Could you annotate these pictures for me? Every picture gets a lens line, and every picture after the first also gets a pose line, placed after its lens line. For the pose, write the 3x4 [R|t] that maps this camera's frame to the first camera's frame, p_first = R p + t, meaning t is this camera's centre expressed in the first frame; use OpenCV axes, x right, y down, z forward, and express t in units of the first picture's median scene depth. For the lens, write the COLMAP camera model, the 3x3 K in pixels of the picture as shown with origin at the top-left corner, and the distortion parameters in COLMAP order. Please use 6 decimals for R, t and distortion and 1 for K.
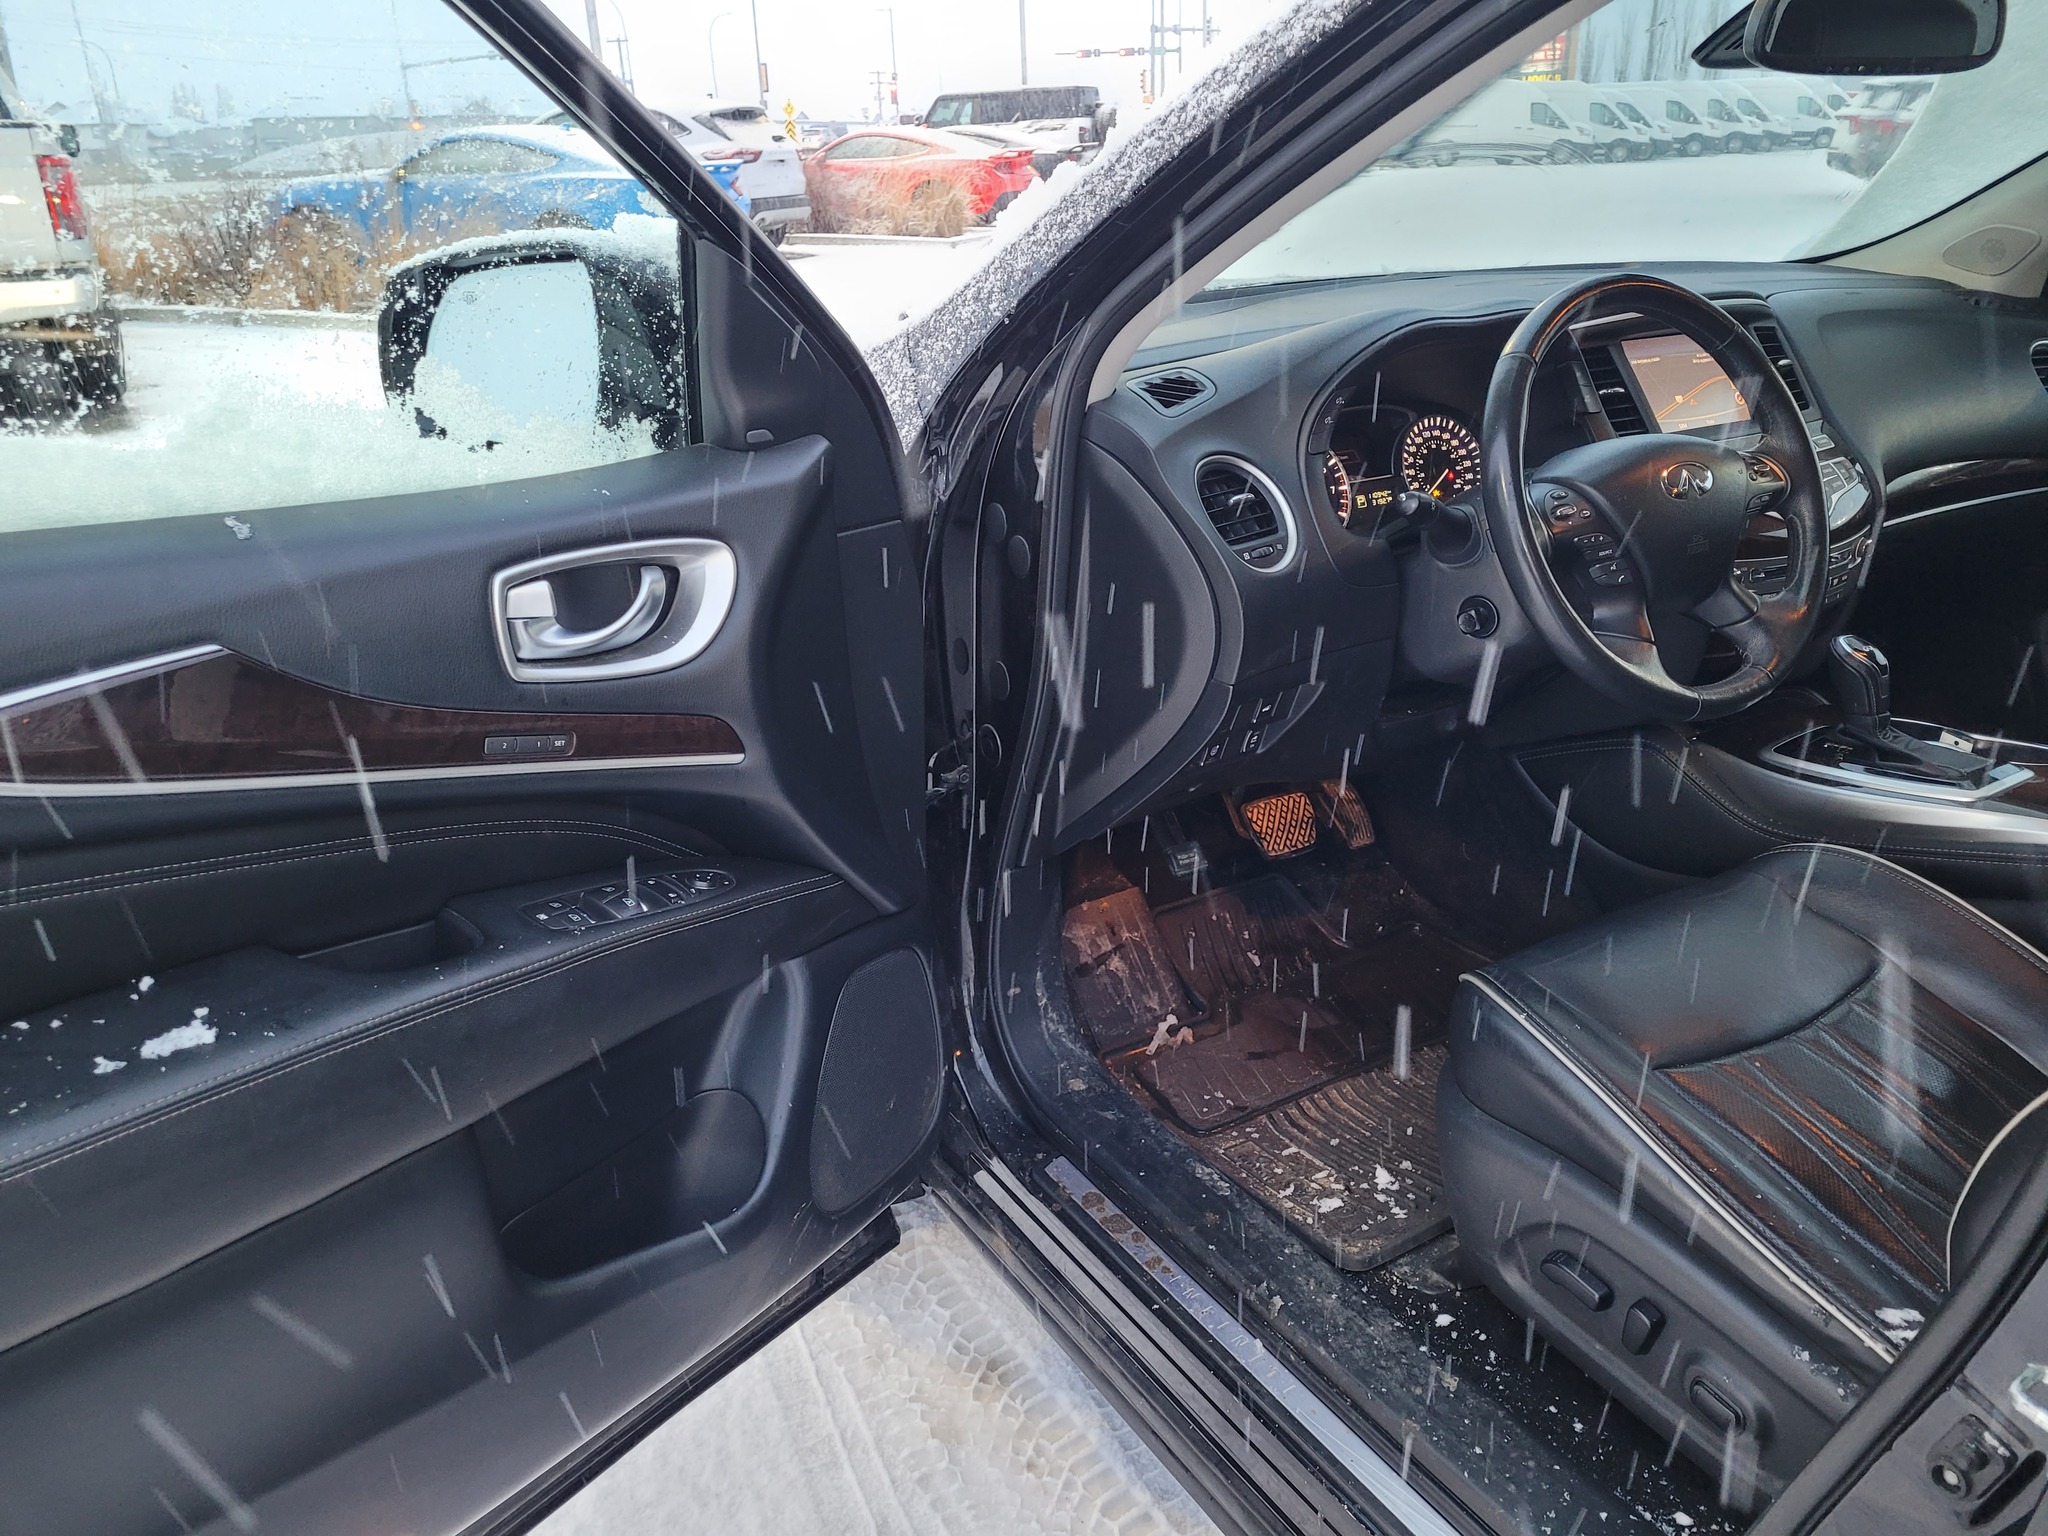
lens RADIAL K [[1565.3, 0, 1025.5], [0, 1565.3, 770.3], [0, 0, 1]] dist [0.050816, -0.026820]
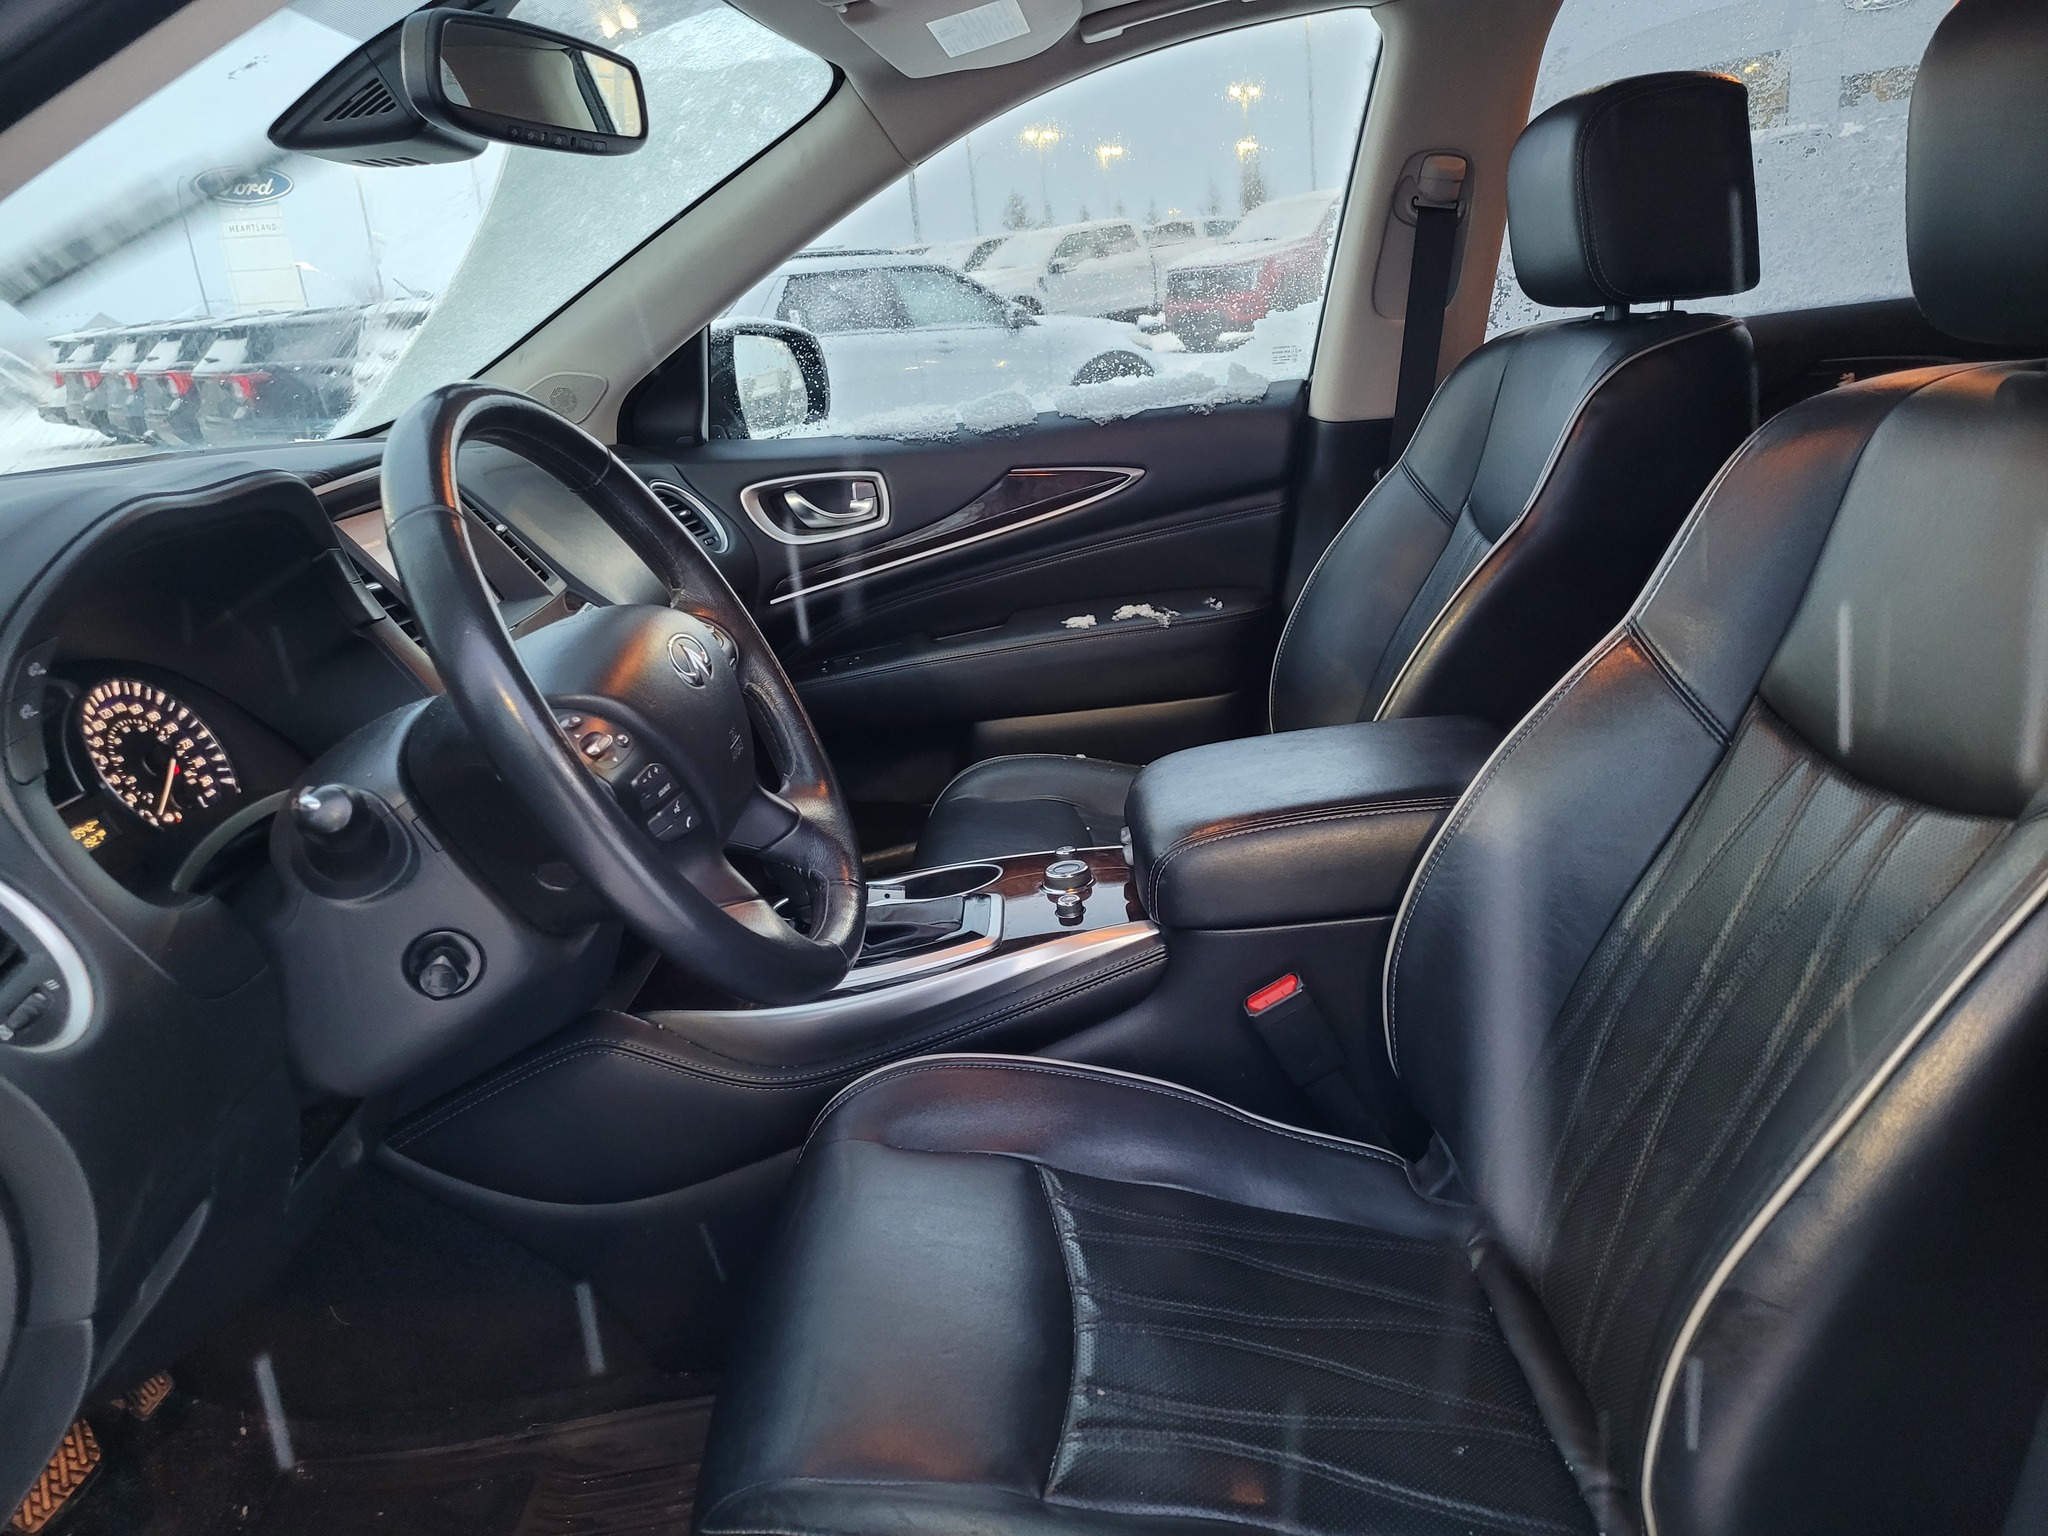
lens RADIAL K [[1565.3, 0, 1029.2], [0, 1565.3, 760.7], [0, 0, 1]] dist [0.050816, -0.026820]
pose [[0.543512, -0.261480, 0.797636, -0.032385], [0.377009, 0.925049, 0.046353, -0.095928], [-0.749973, 0.275523, 0.601355, 0.396288]]
